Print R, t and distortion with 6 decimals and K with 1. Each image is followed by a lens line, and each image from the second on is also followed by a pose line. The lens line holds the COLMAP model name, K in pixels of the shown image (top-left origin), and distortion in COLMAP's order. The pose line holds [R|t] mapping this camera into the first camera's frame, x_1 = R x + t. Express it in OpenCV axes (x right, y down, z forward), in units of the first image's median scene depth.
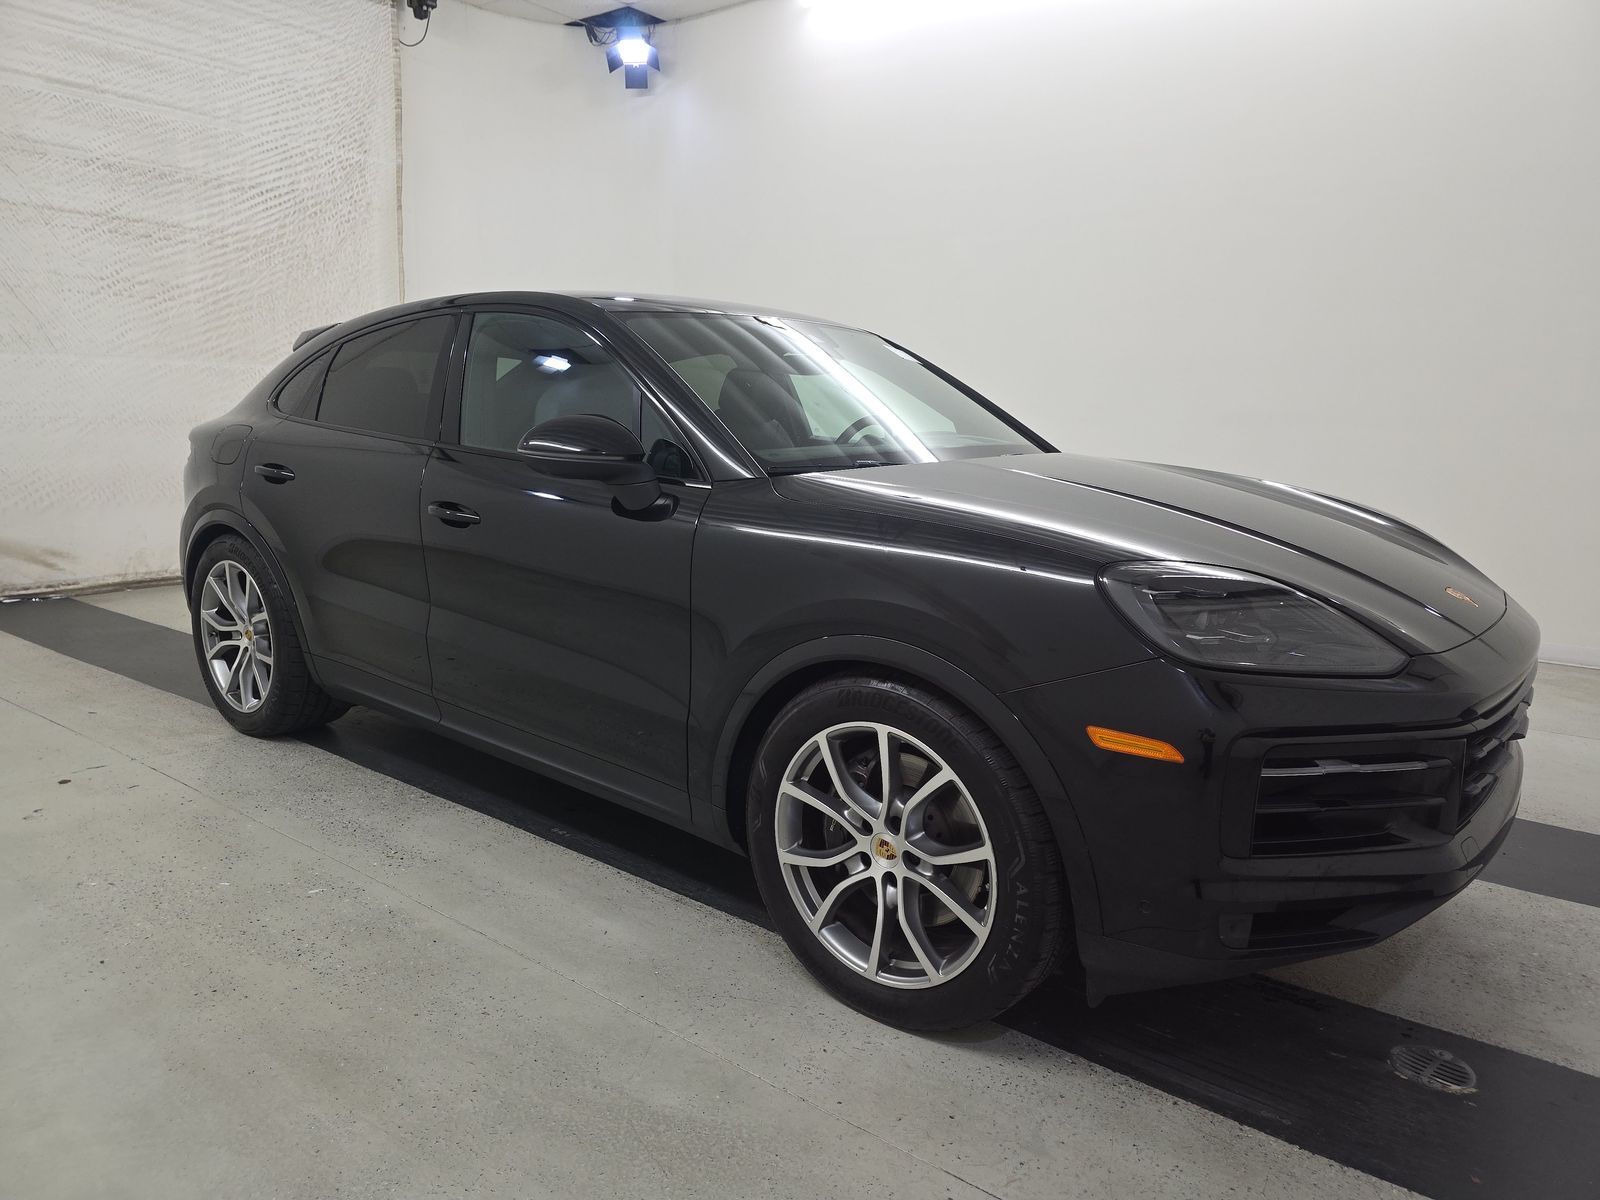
lens RADIAL K [[1065.0, 0, 801.8], [0, 1065.0, 606.1], [0, 0, 1]] dist [0.026468, -0.025003]
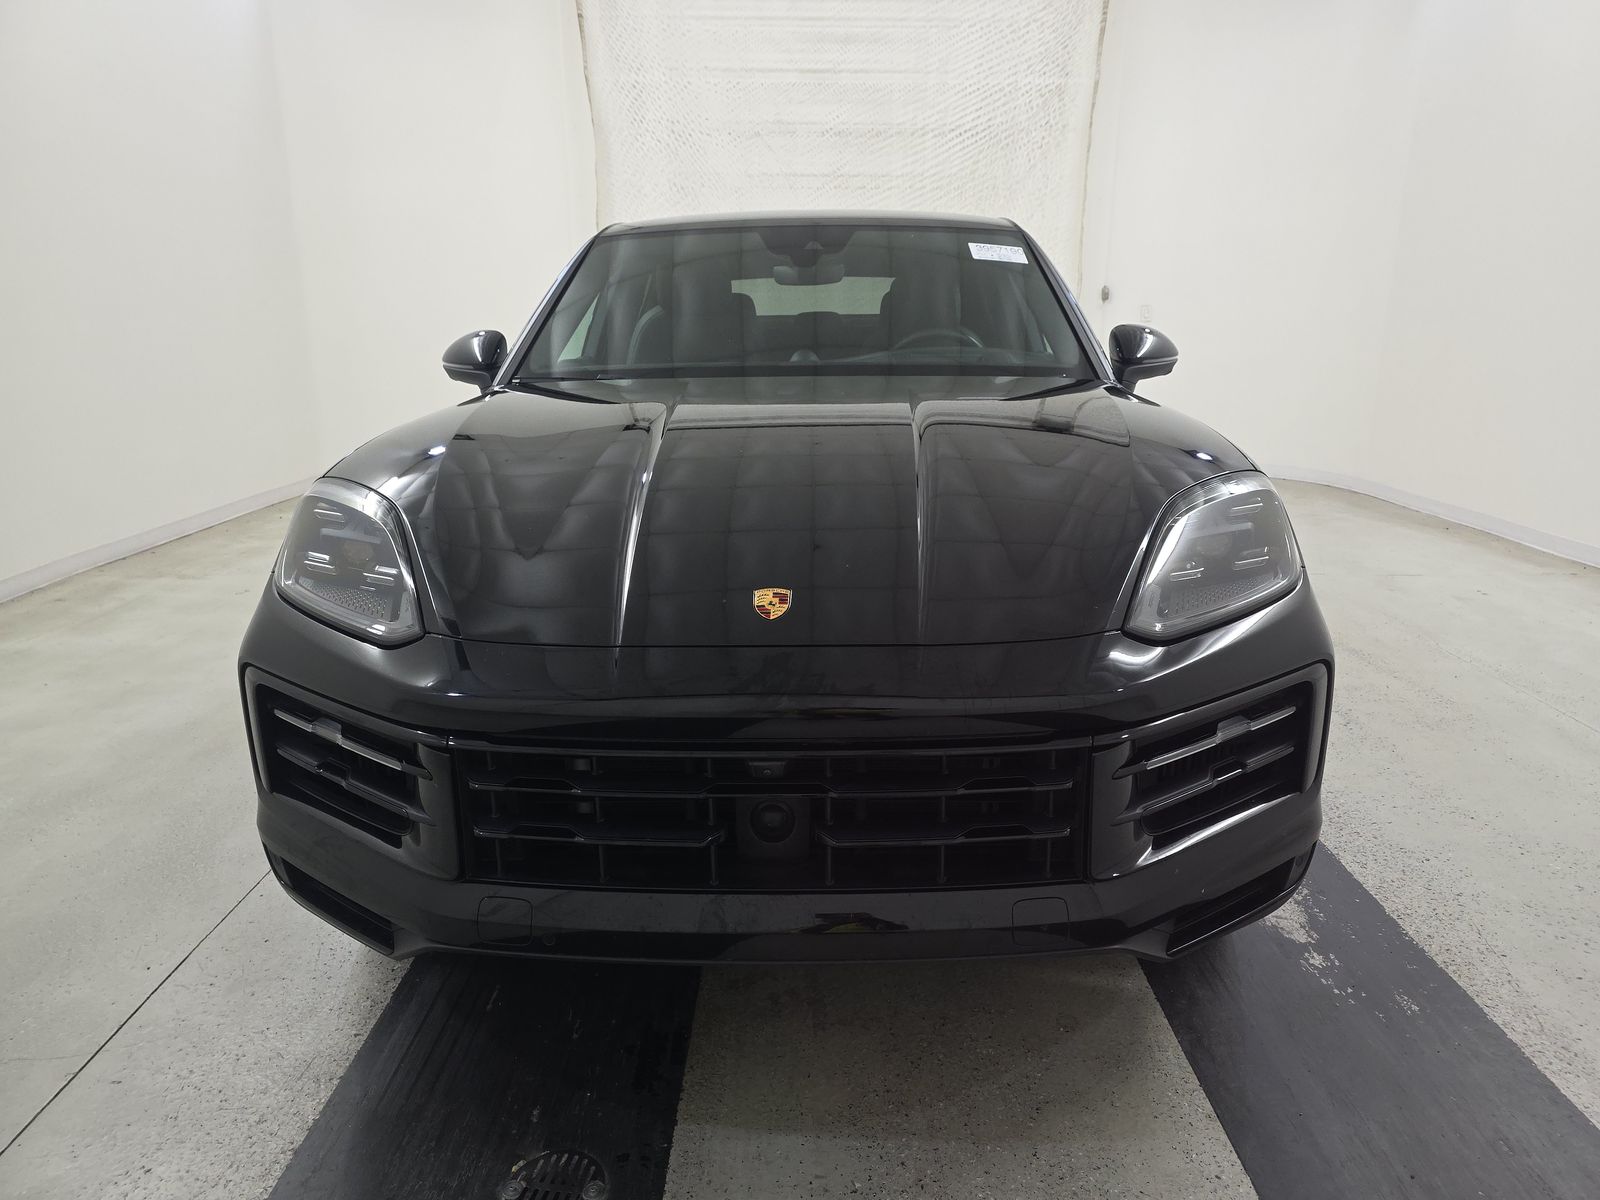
lens RADIAL K [[1065.0, 0, 801.6], [0, 1065.0, 593.8], [0, 0, 1]] dist [0.026468, -0.025003]
pose [[0.619182, 0.174379, -0.765641, 0.339053], [-0.127579, 0.984416, 0.121032, -0.027760], [0.774814, 0.022739, 0.631780, 0.181432]]
